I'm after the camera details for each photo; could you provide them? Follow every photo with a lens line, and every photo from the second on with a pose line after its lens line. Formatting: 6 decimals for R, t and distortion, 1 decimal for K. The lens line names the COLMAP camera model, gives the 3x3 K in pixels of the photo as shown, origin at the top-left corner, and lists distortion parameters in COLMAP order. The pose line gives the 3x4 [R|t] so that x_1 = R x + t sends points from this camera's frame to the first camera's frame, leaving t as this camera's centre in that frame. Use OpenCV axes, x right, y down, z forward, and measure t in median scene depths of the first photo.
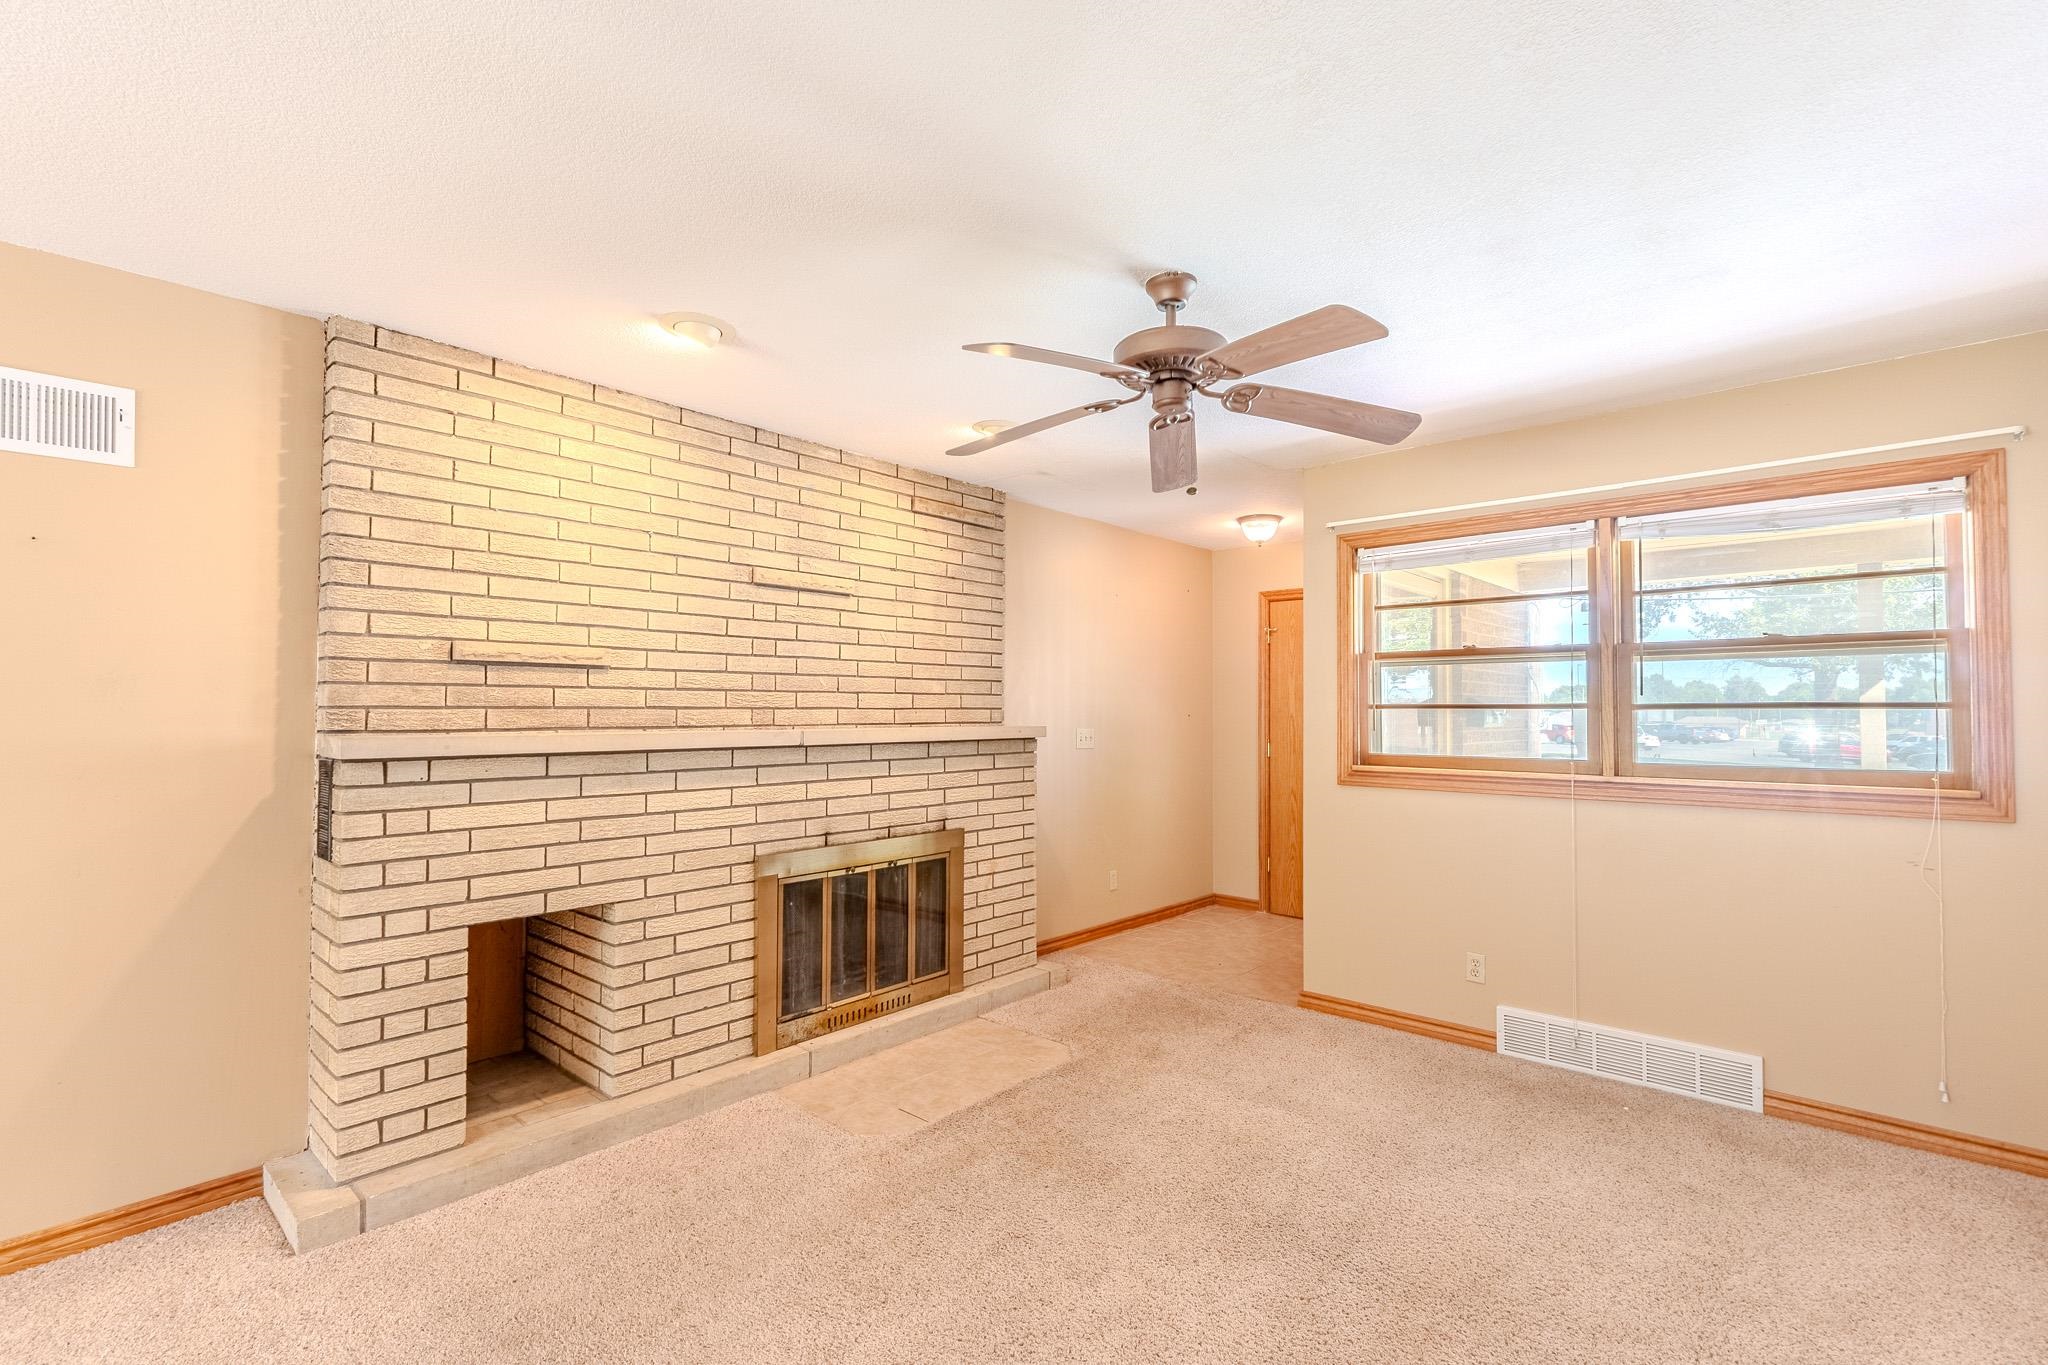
lens RADIAL K [[904.9, 0, 1032.3], [0, 904.9, 691.1], [0, 0, 1]] dist [-0.008244, 0.000968]
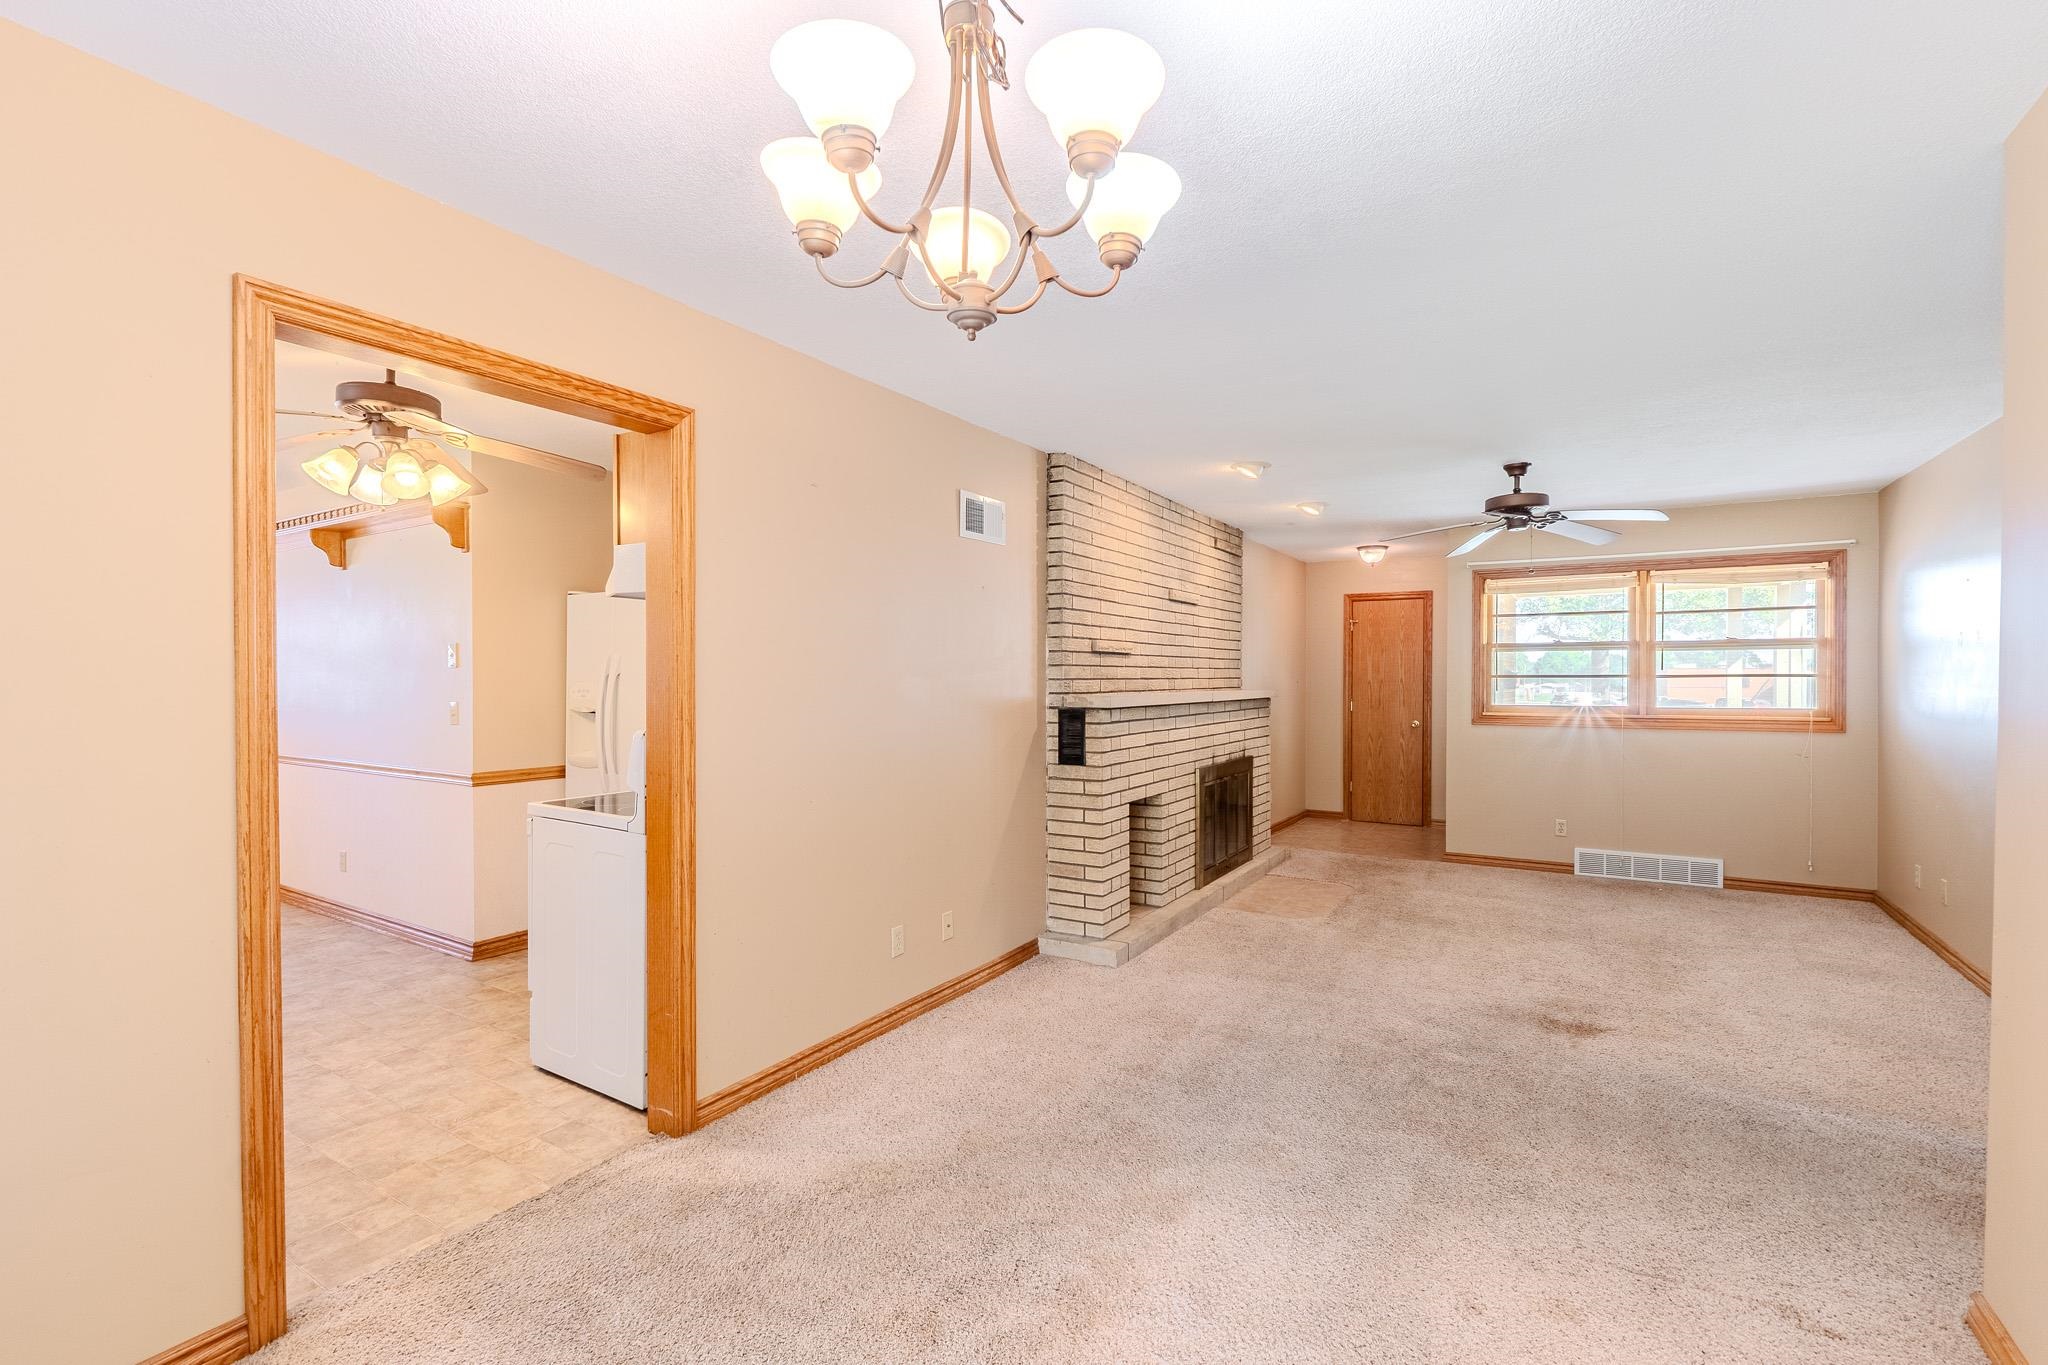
lens RADIAL K [[904.9, 0, 1030.4], [0, 904.9, 692.2], [0, 0, 1]] dist [-0.008244, 0.000968]
pose [[0.983598, -0.005850, 0.180279, -0.834336], [-0.000902, 0.999302, 0.037347, -0.016413], [-0.180372, -0.036898, 0.982906, -0.514198]]
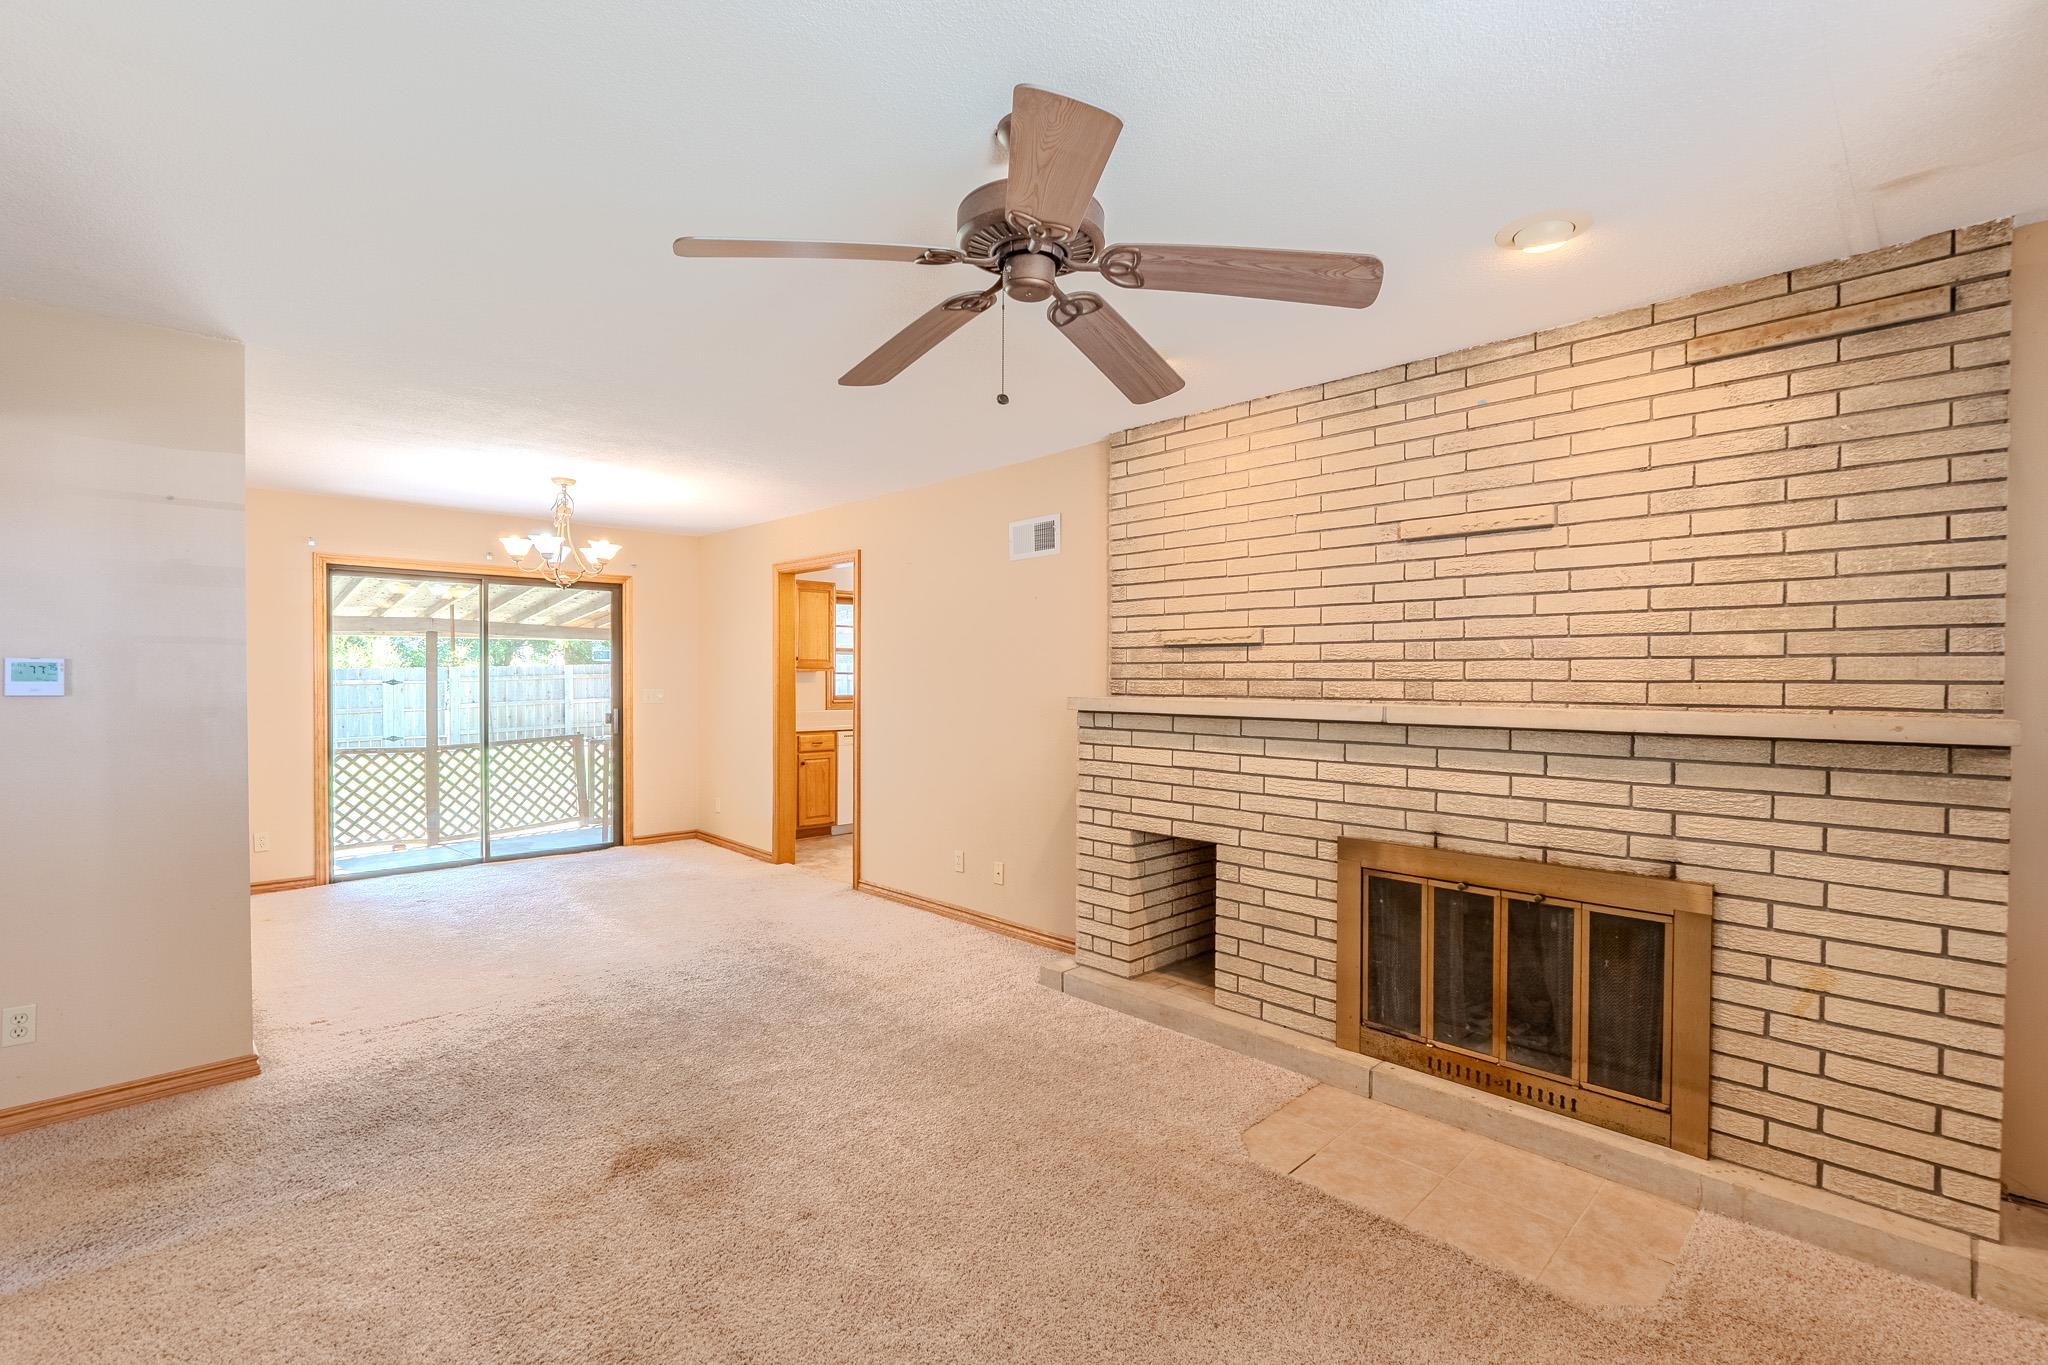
lens RADIAL K [[904.9, 0, 1025.1], [0, 904.9, 692.4], [0, 0, 1]] dist [-0.008244, 0.000968]
pose [[-0.066759, 0.013439, -0.997679, 0.611452], [0.015528, 0.999802, 0.012429, 0.014066], [0.997648, -0.014662, -0.066954, 0.685642]]
